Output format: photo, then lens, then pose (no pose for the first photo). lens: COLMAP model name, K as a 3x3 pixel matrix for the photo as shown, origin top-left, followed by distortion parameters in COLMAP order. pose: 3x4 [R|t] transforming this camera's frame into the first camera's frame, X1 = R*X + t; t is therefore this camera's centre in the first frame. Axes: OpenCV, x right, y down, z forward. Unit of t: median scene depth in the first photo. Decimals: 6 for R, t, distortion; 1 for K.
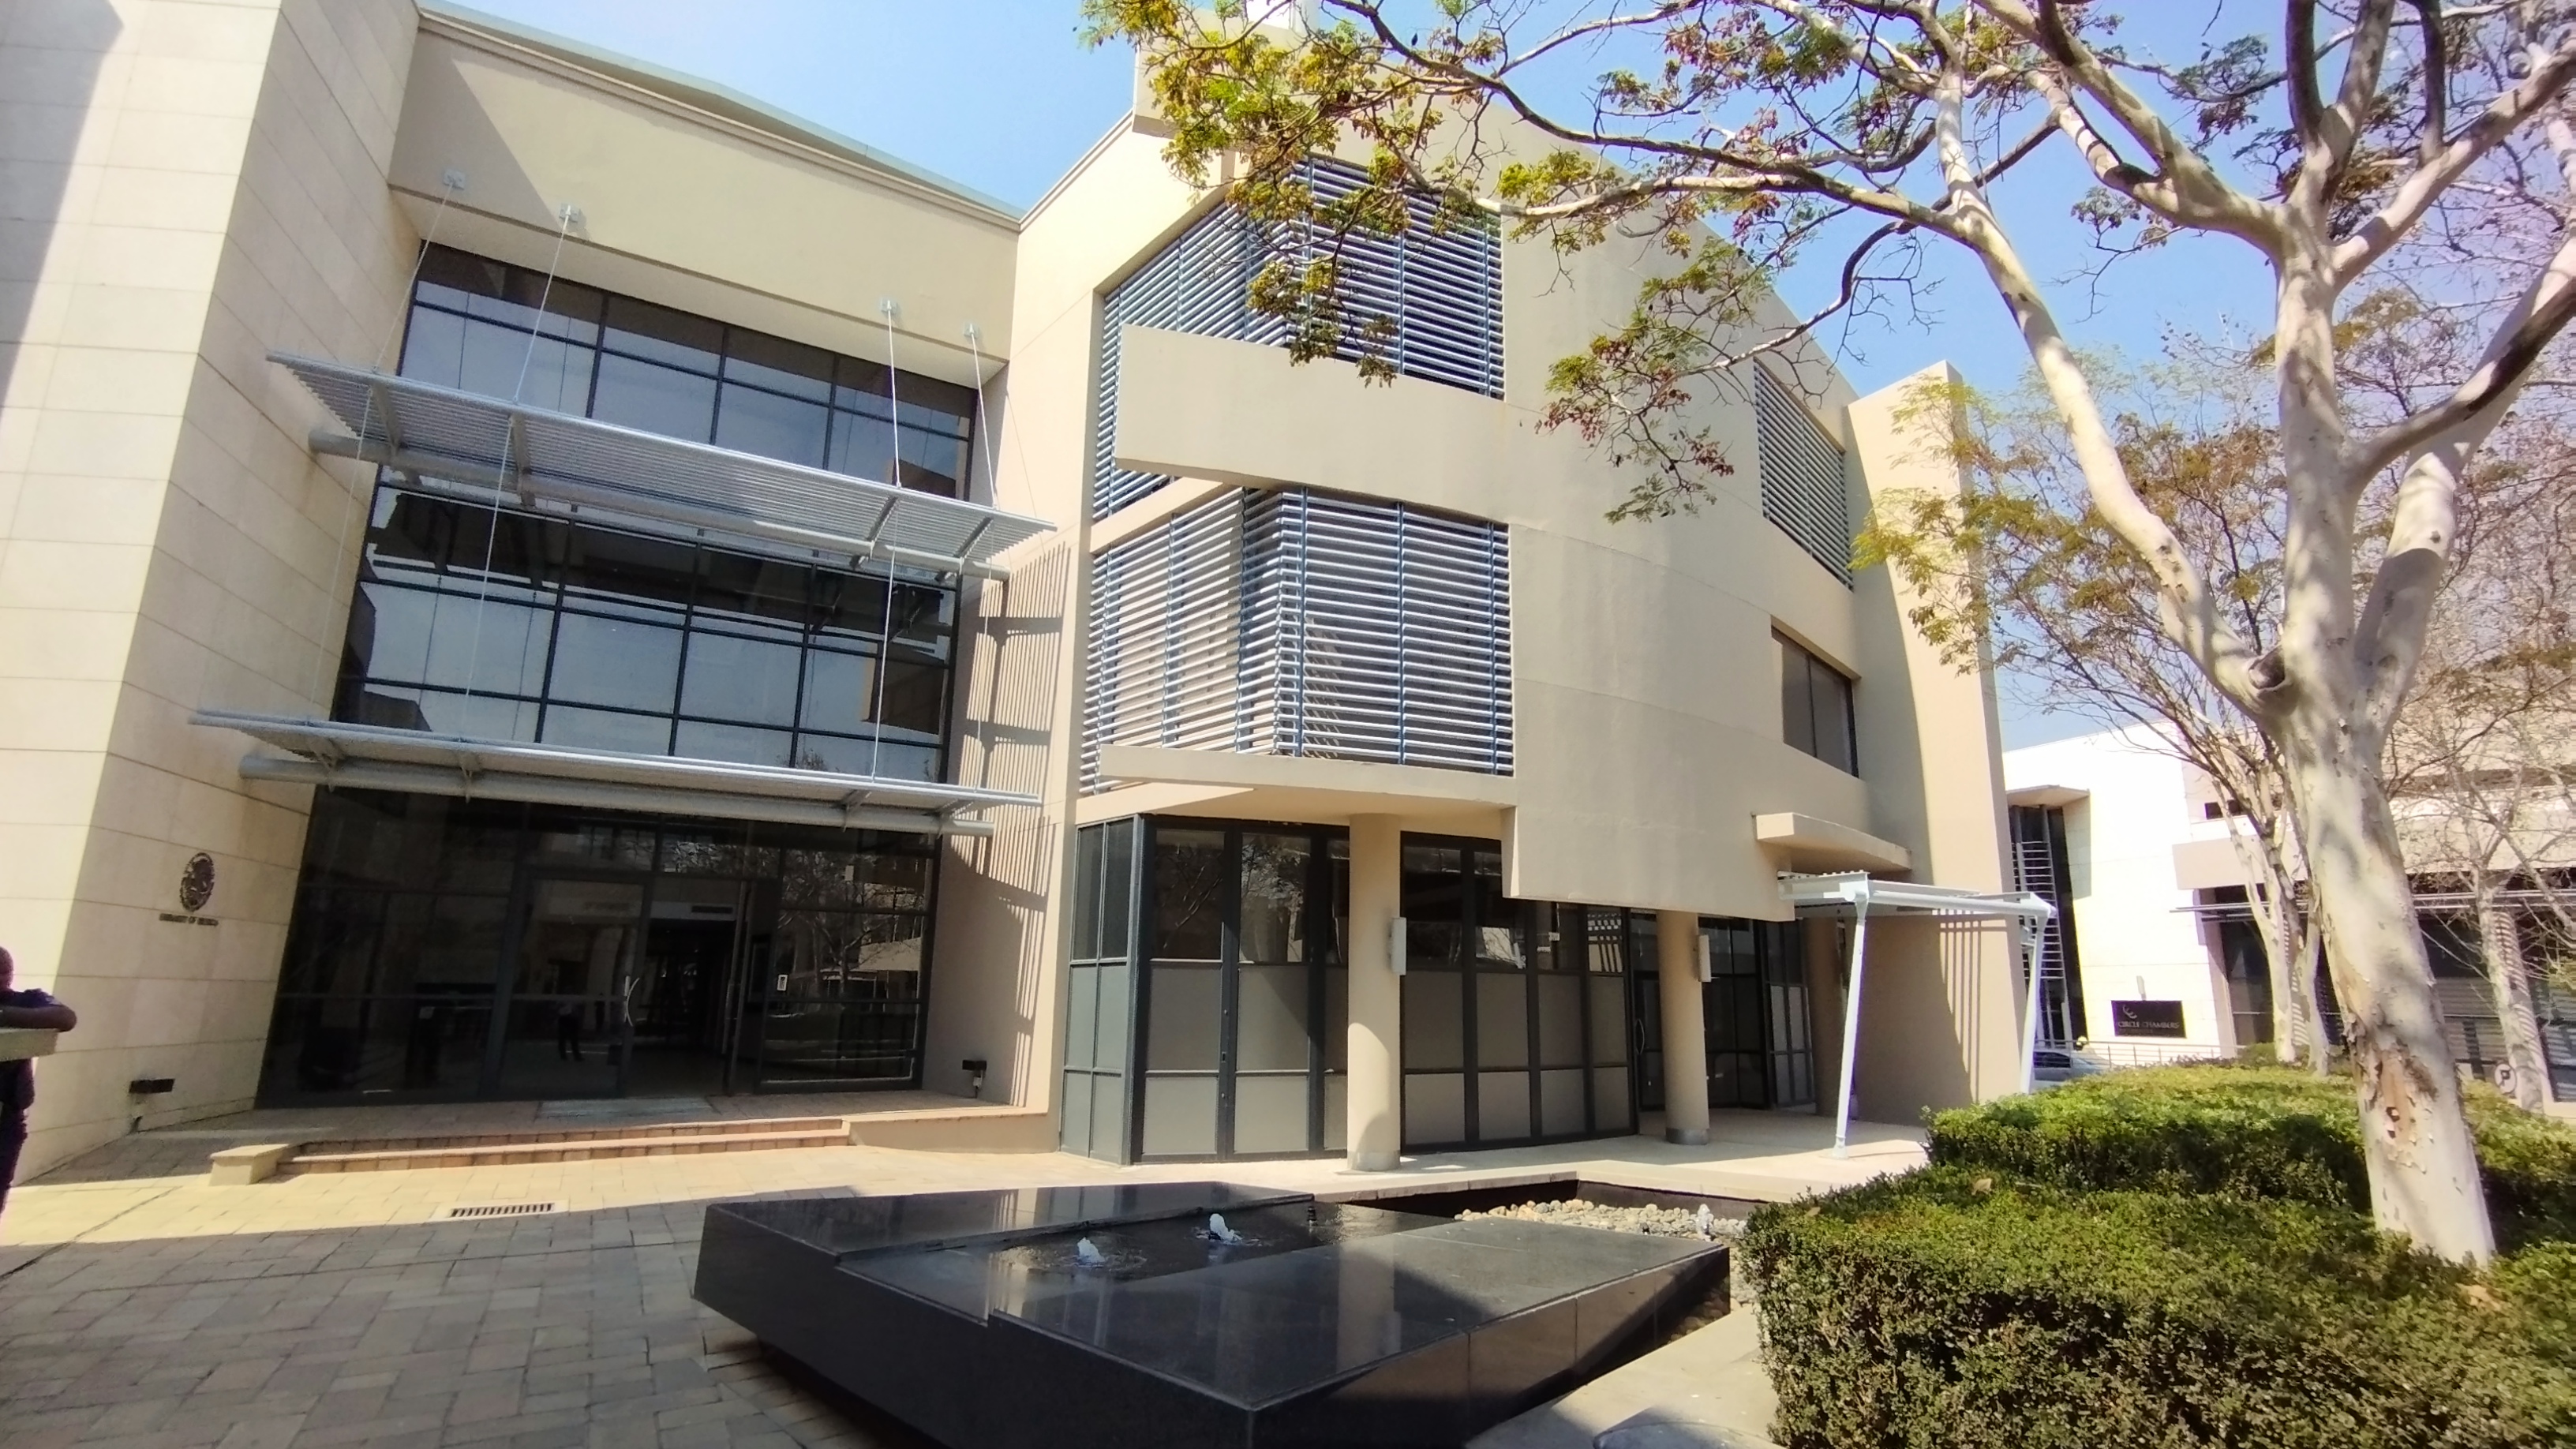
lens RADIAL K [[1183.6, 0, 1349.6], [0, 1183.6, 774.0], [0, 0, 1]] dist [0.000332, -0.000525]
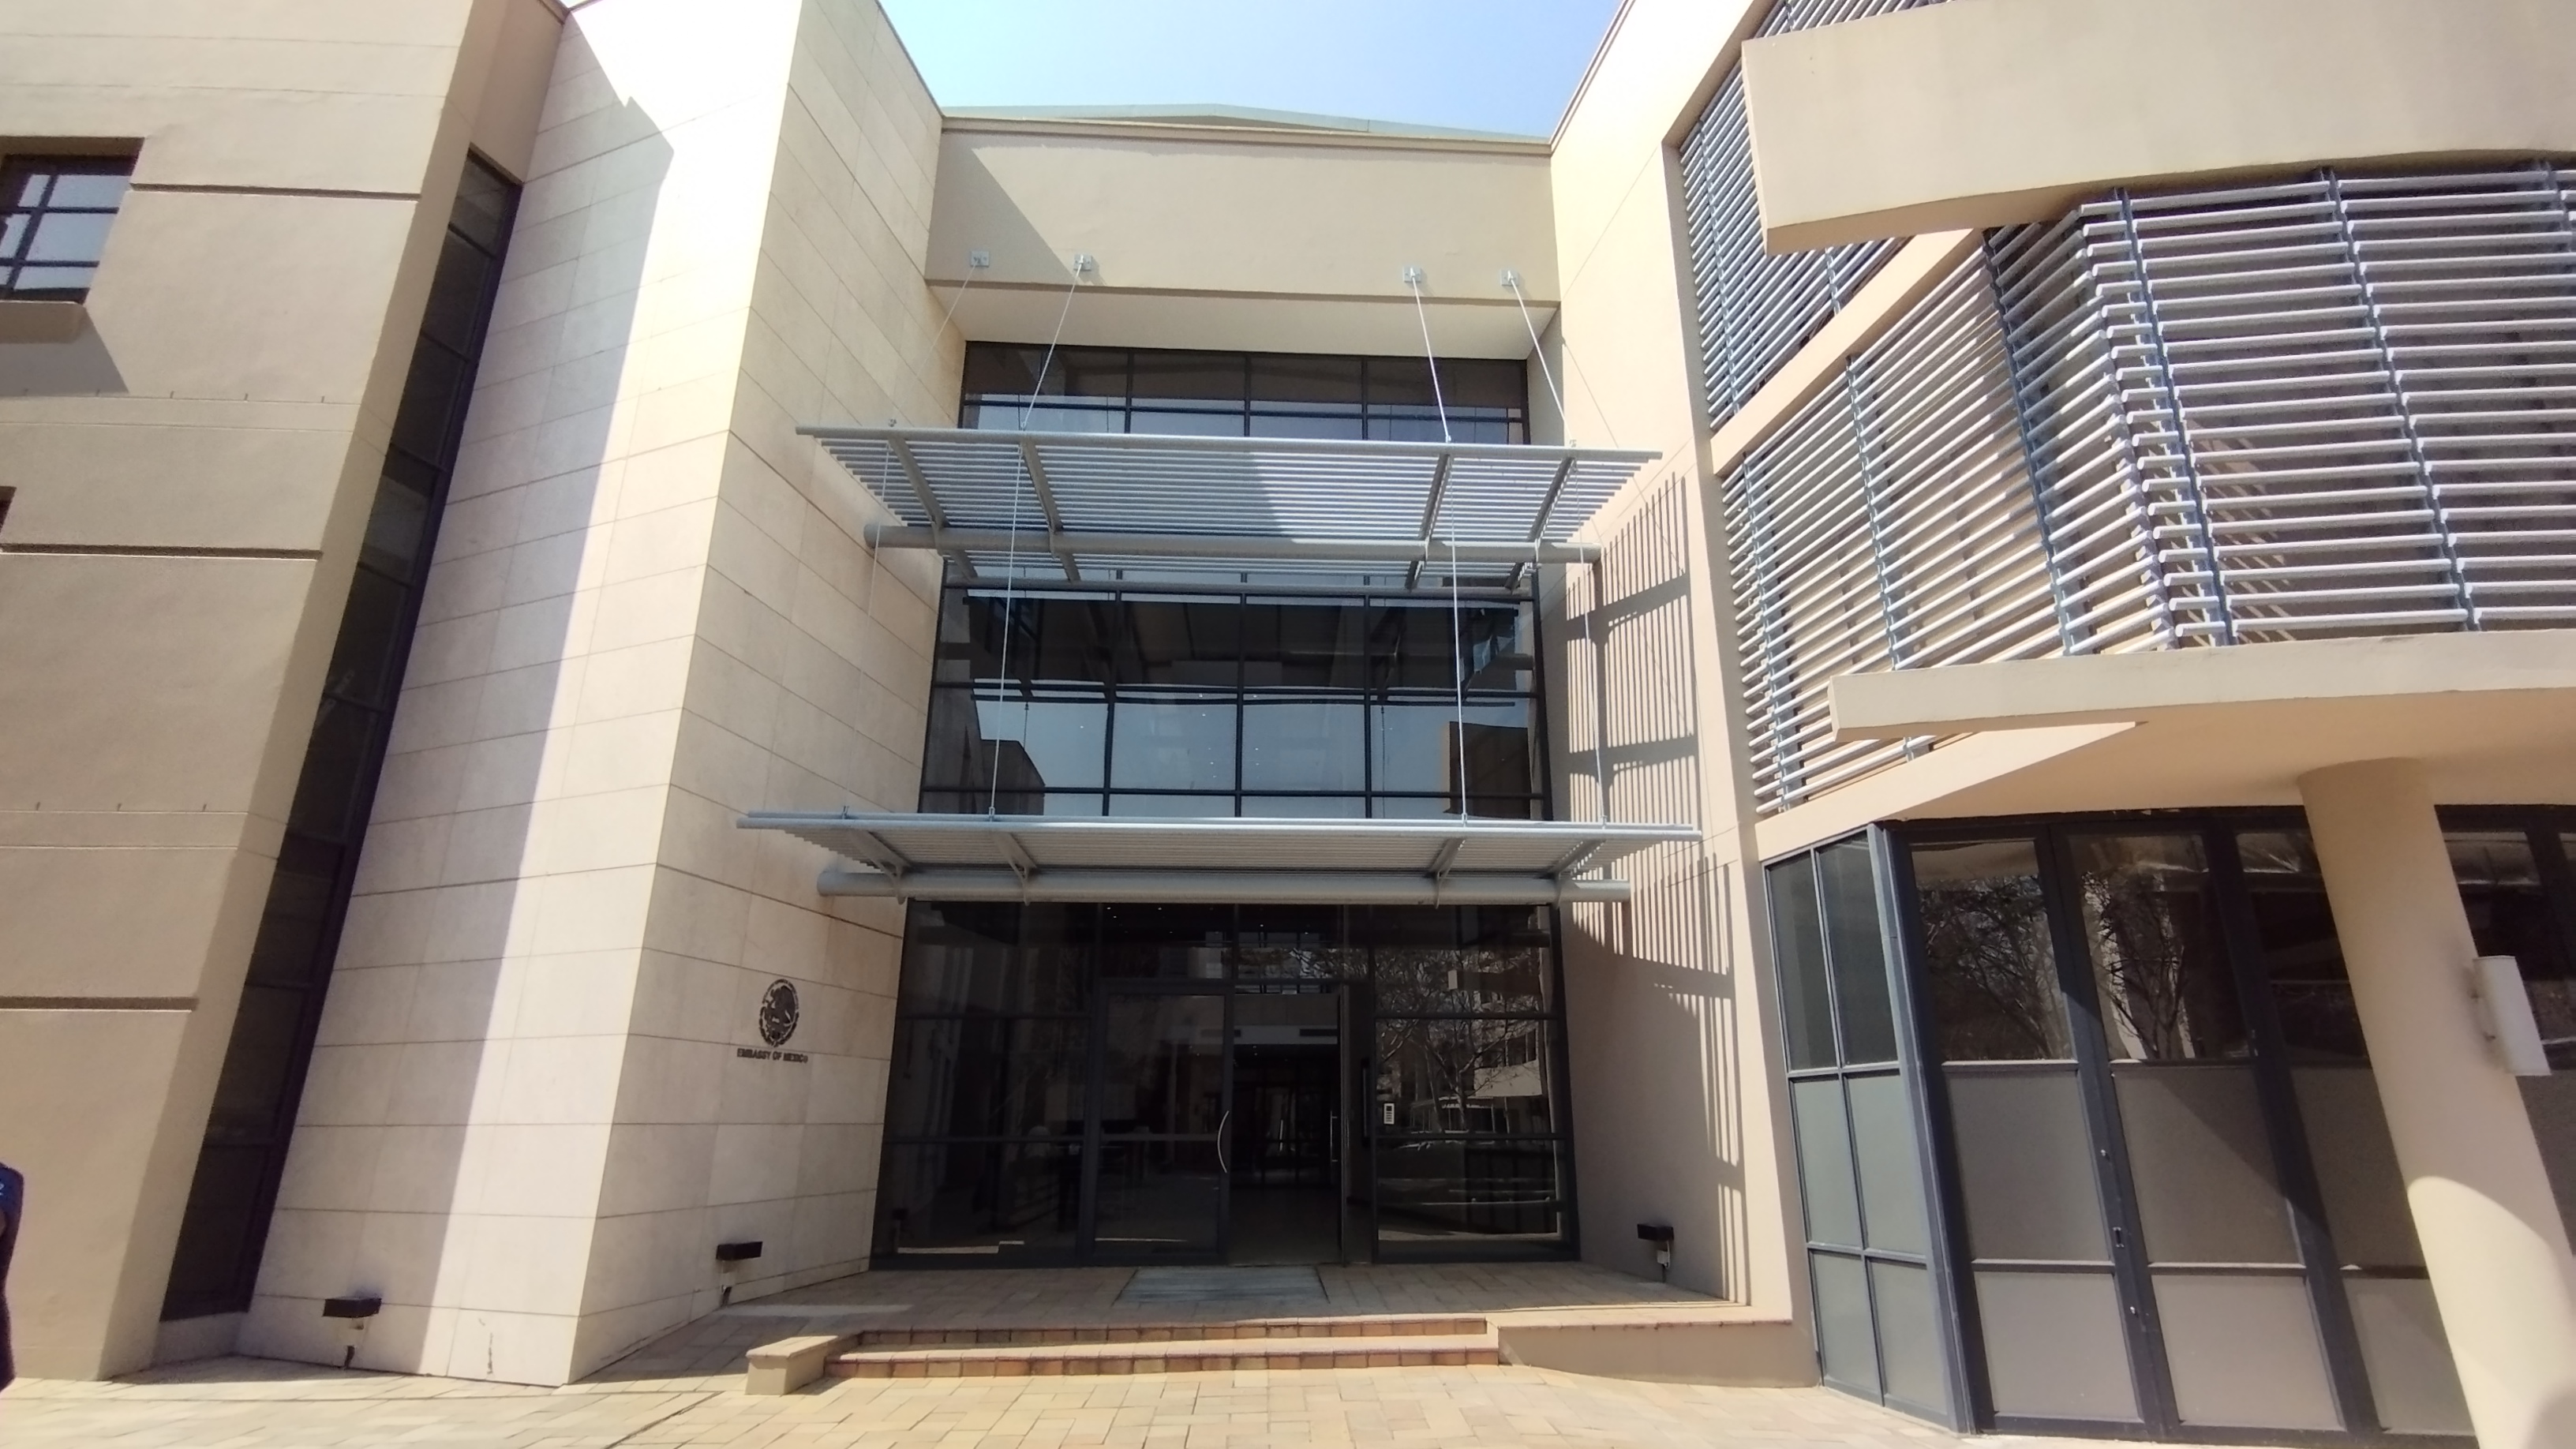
lens RADIAL K [[1196.9, 0, 1307.7], [0, 1196.9, 768.5], [0, 0, 1]] dist [0.001212, -0.000548]
pose [[0.866857, -0.155815, -0.473583, -0.133436], [0.107047, 0.985923, -0.128441, 0.053916], [0.486929, 0.060645, 0.871334, 0.310518]]
